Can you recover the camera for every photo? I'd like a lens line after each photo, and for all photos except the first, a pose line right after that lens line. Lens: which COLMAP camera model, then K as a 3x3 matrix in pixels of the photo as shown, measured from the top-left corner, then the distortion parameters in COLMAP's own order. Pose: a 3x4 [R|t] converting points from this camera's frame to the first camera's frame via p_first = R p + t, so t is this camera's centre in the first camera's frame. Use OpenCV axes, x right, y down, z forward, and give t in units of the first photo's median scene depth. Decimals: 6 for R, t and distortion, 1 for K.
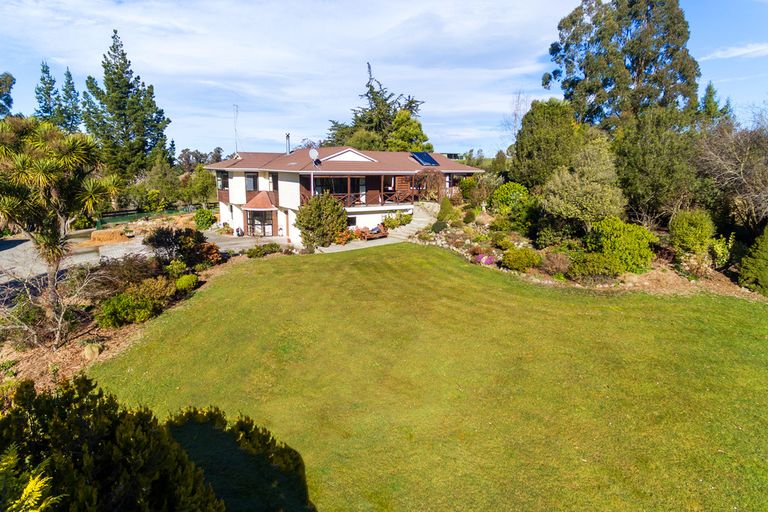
lens RADIAL K [[449.1, 0, 402.7], [0, 449.1, 397.8], [0, 0, 1]] dist [0.000208, 0.004013]
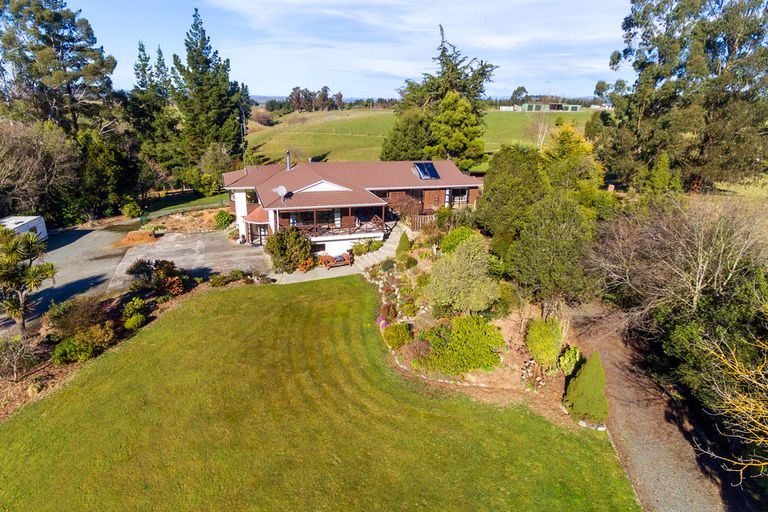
lens RADIAL K [[431.4, 0, 373.7], [0, 431.4, 409.8], [0, 0, 1]] dist [0.001021, -0.000132]
pose [[0.963751, 0.166498, -0.208475, 0.154371], [-0.135427, 0.978519, 0.155434, -0.096911], [0.229876, -0.121567, 0.965597, -0.018534]]
